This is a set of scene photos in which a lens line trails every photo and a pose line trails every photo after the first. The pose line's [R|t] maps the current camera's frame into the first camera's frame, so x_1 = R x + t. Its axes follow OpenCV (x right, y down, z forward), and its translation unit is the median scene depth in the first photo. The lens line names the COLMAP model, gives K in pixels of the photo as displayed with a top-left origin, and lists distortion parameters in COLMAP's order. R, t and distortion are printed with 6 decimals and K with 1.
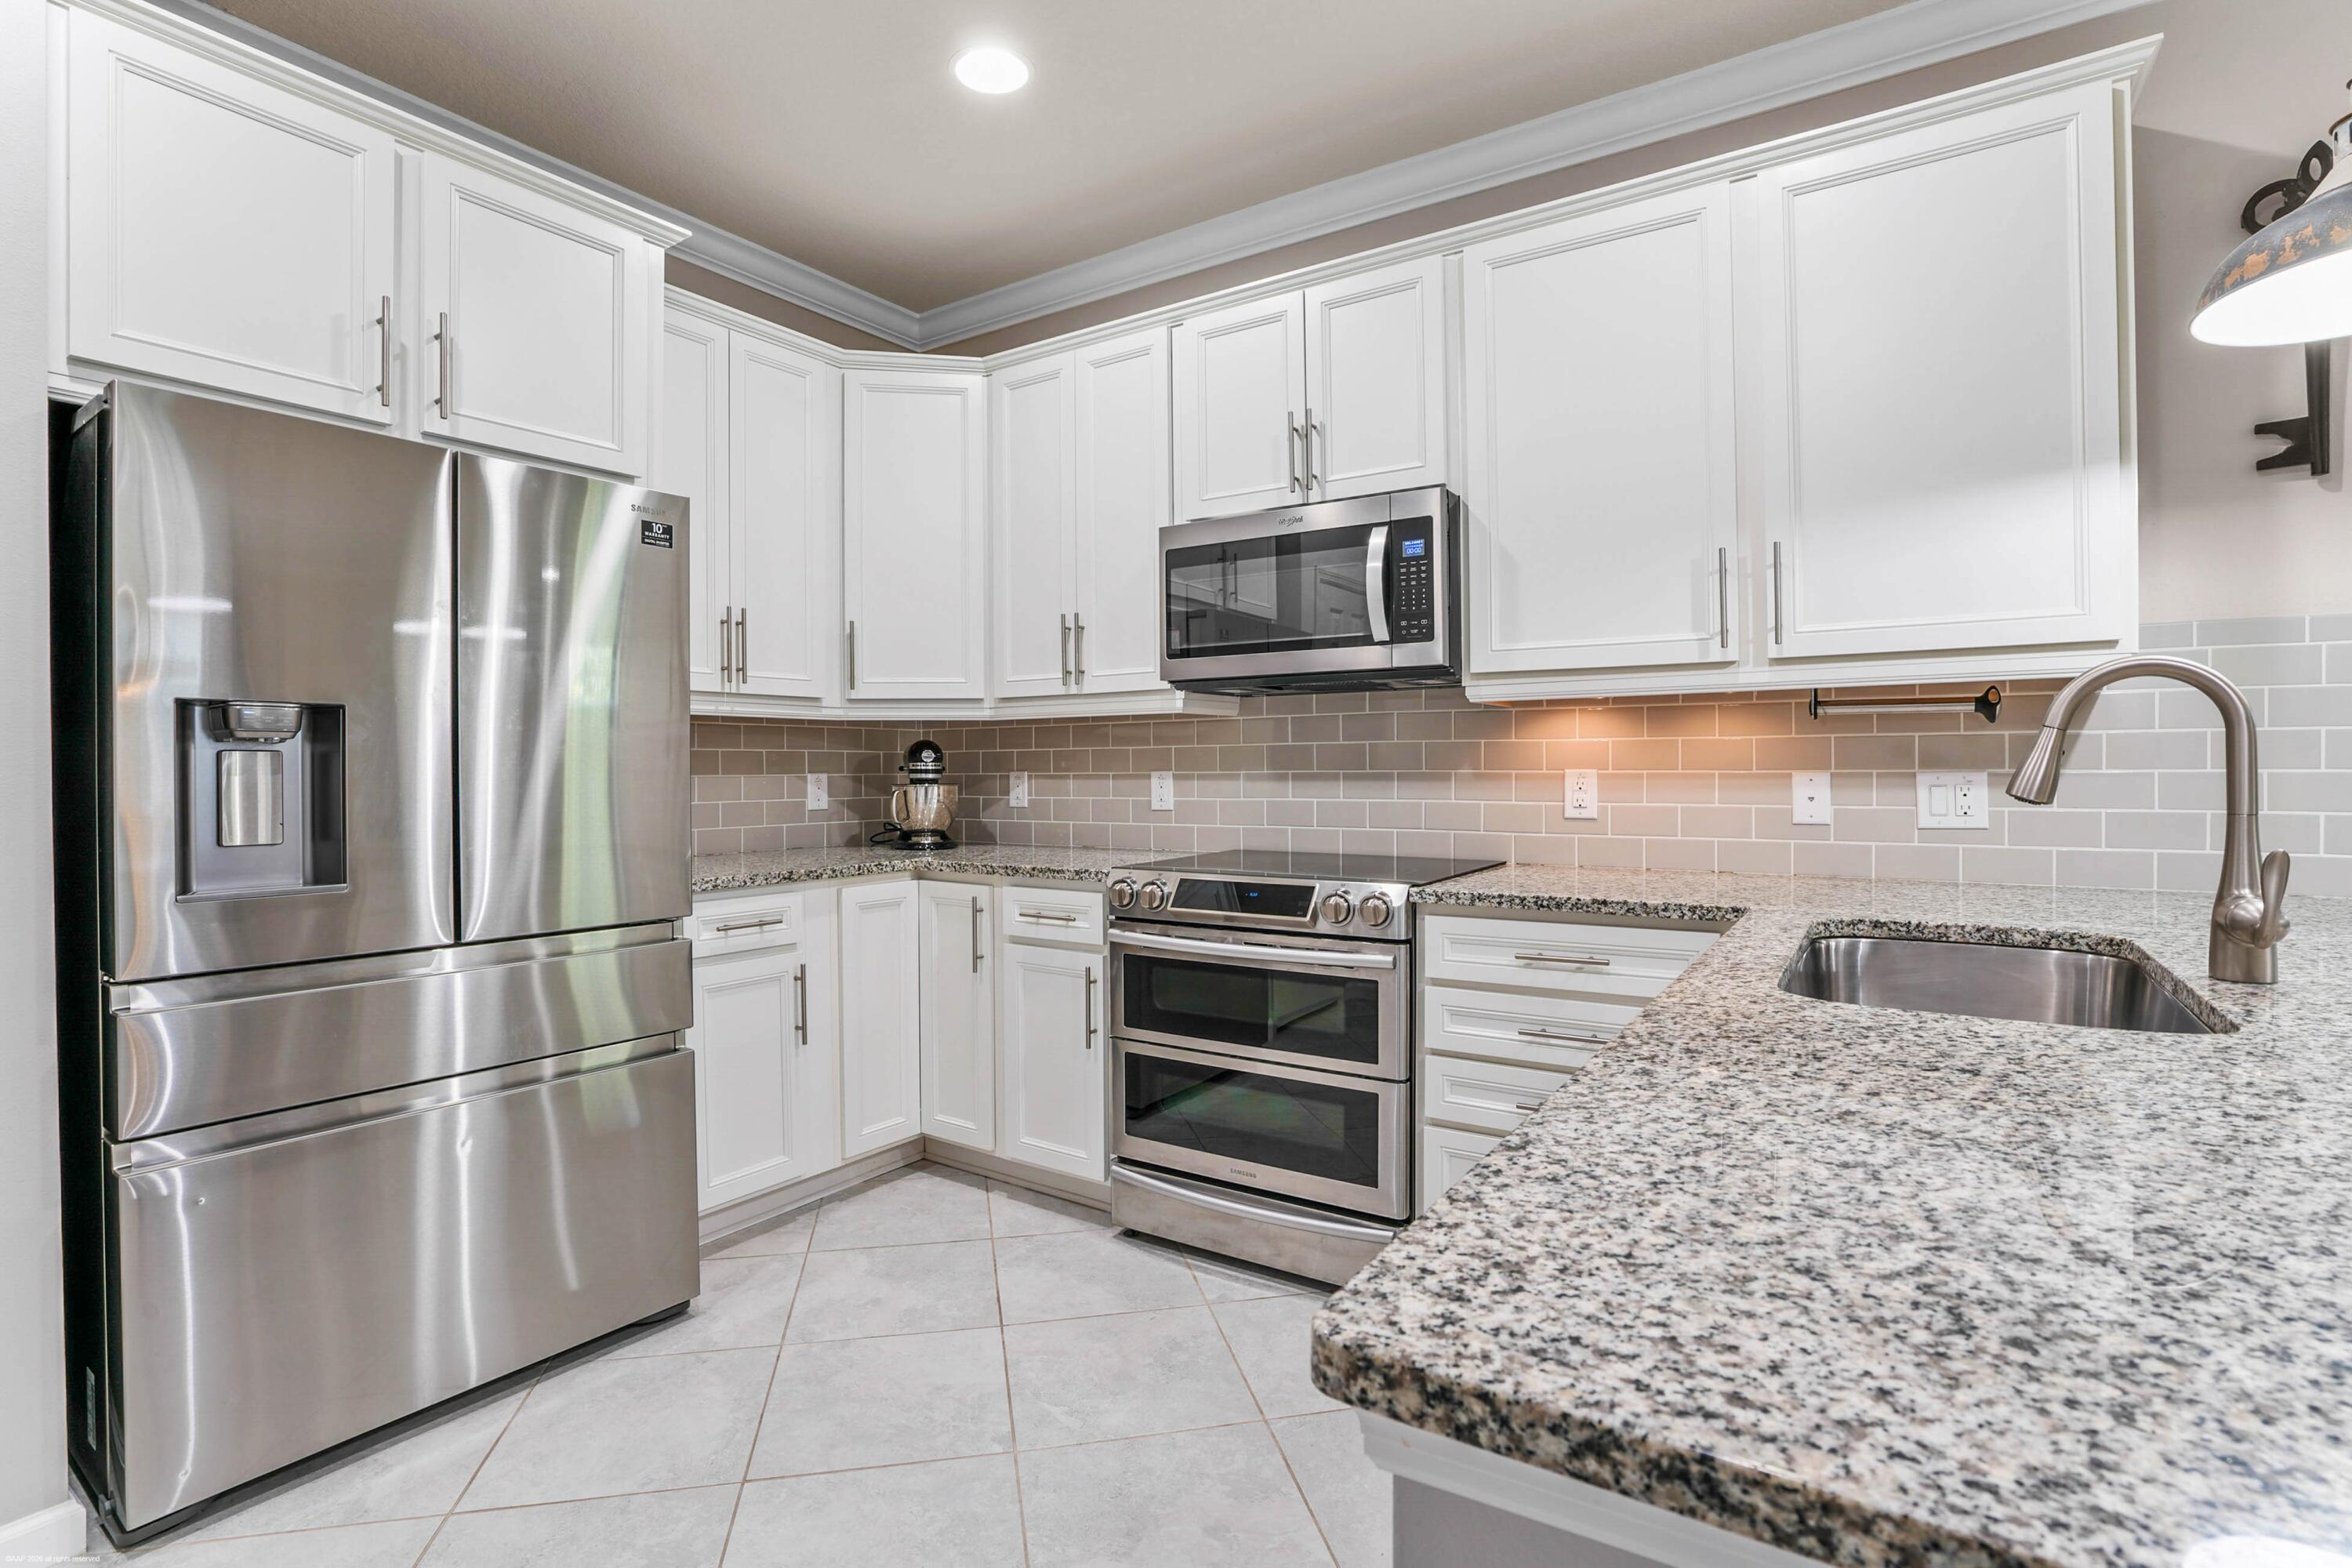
lens RADIAL K [[1121.8, 0, 1182.6], [0, 1121.8, 766.8], [0, 0, 1]] dist [-0.040858, 0.001071]
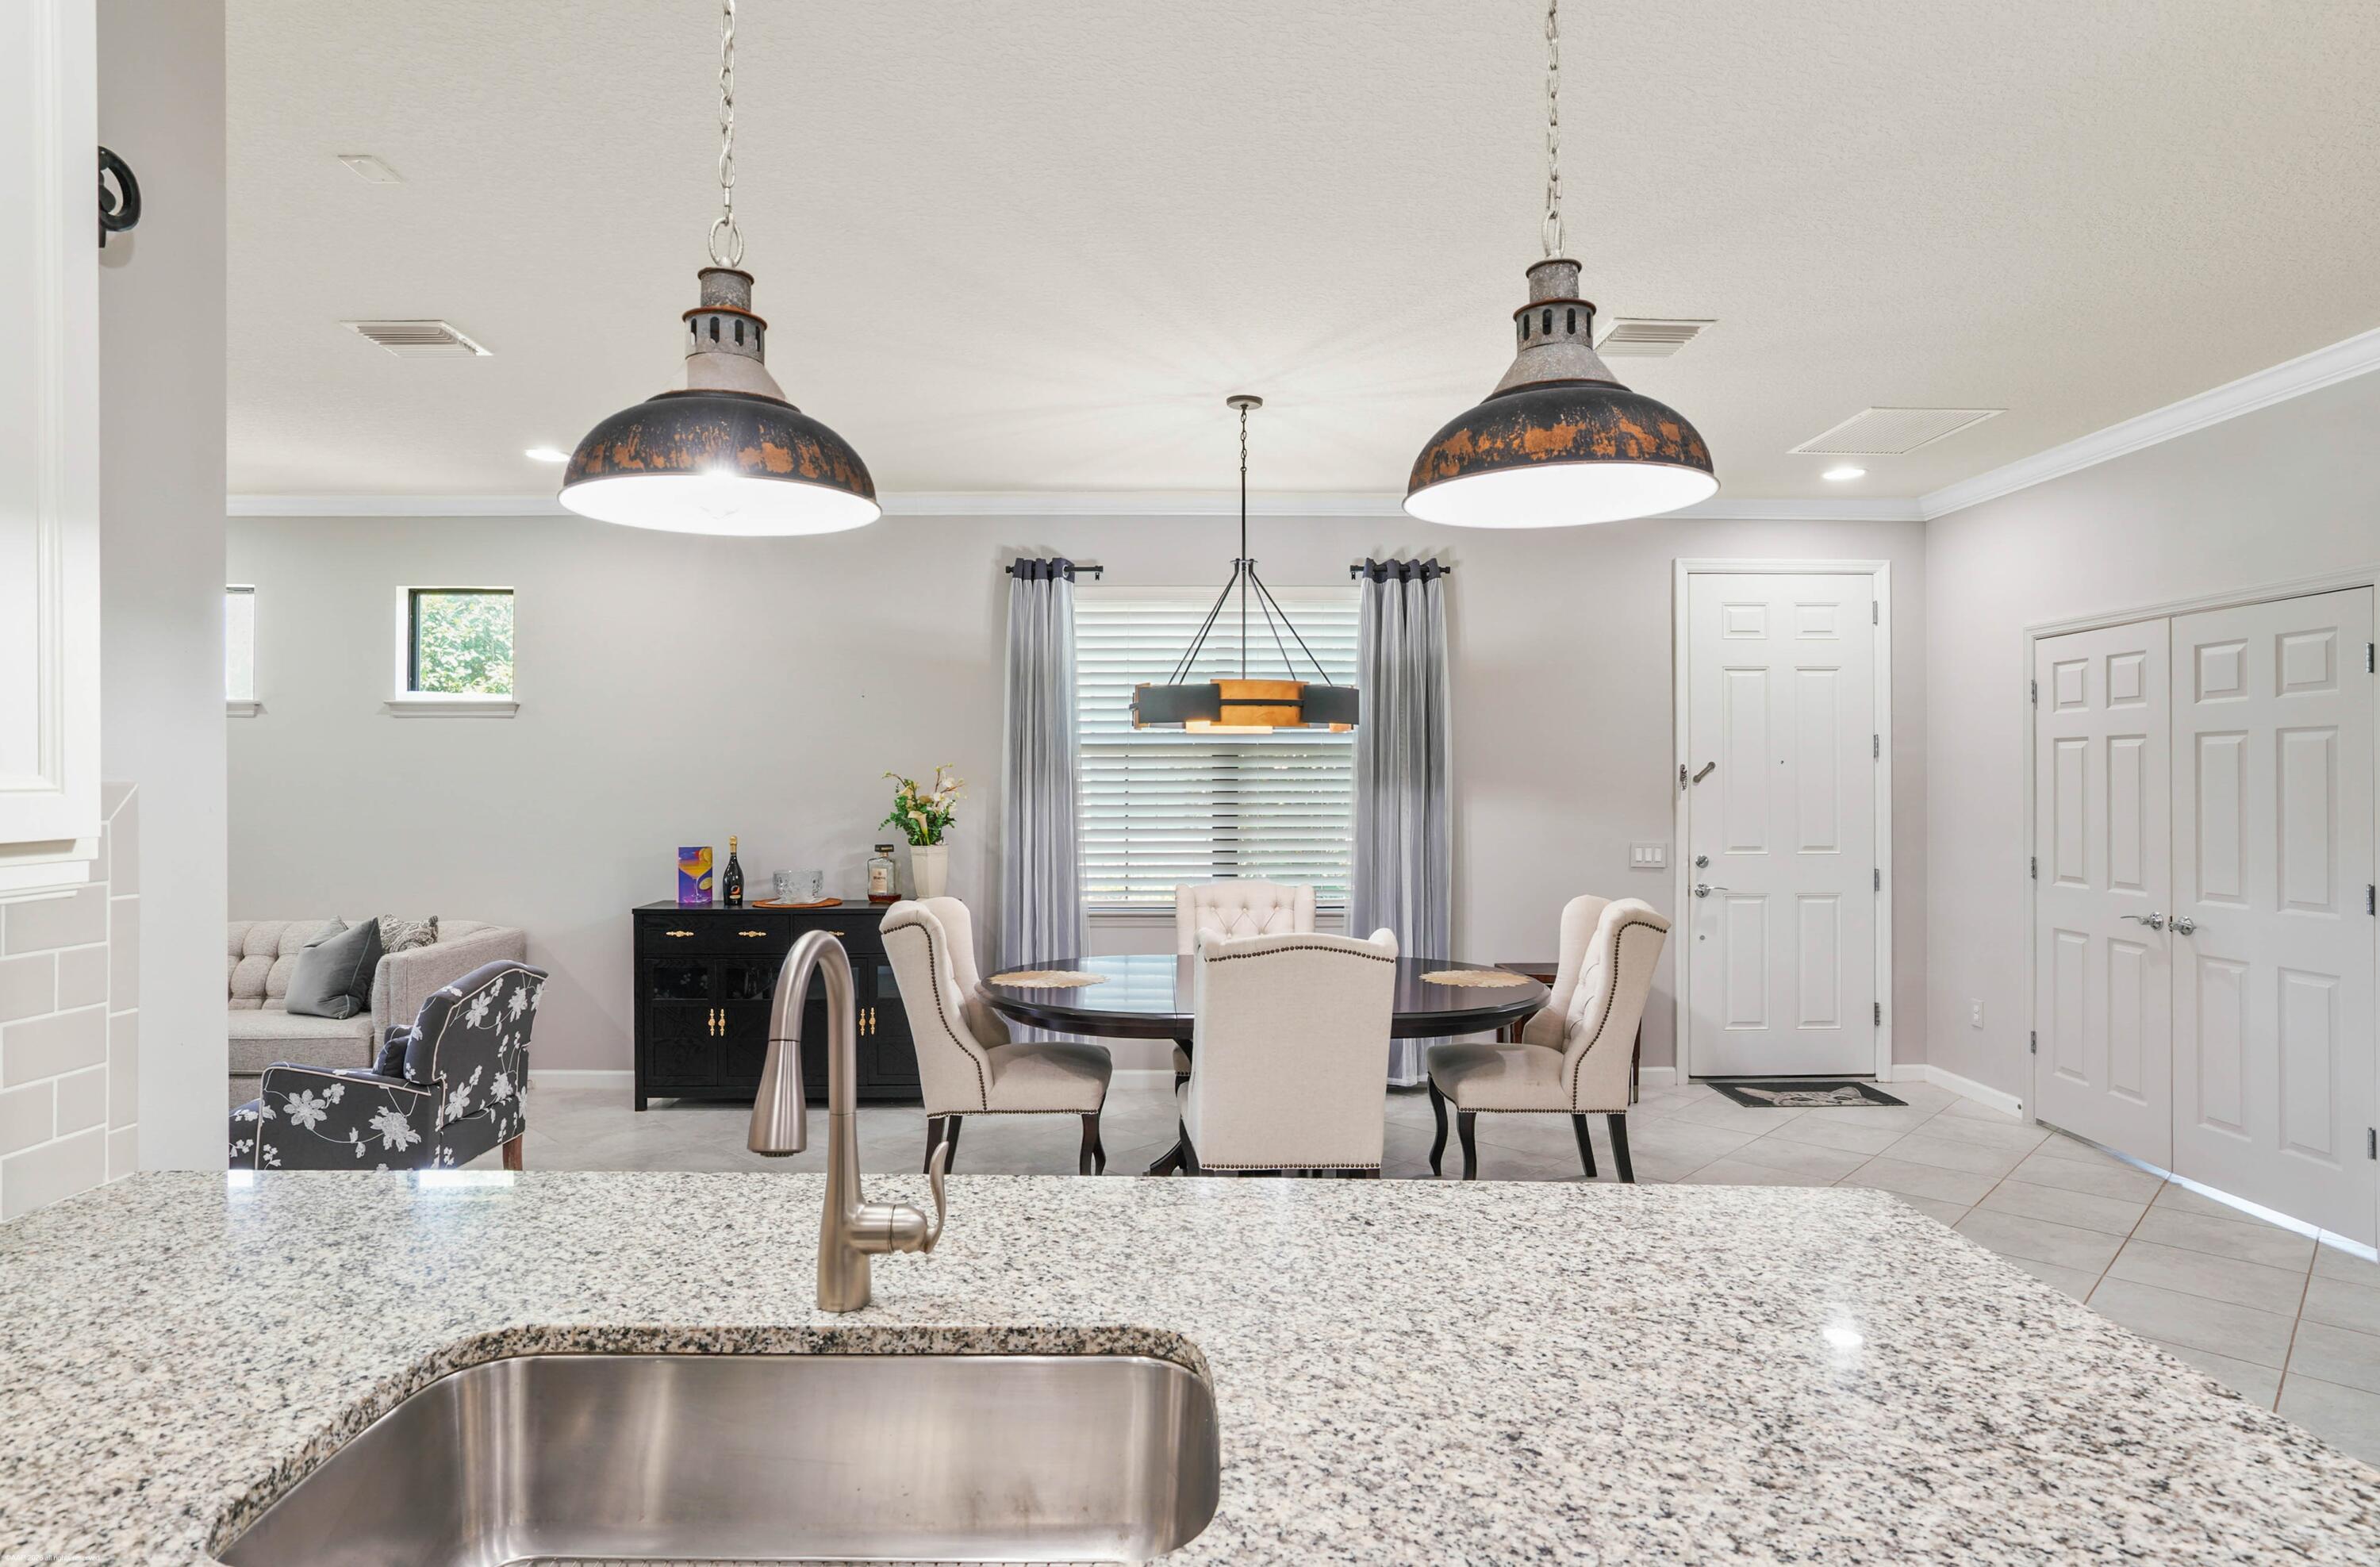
lens RADIAL K [[1363.0, 0, 1190.0], [0, 1363.0, 783.5], [0, 0, 1]] dist [-0.028361, 0.023331]
pose [[-0.579238, 0.000820, 0.815158, -0.152203], [-0.001690, 0.999996, -0.002207, -0.450696], [-0.815157, -0.002656, -0.579234, 2.902916]]
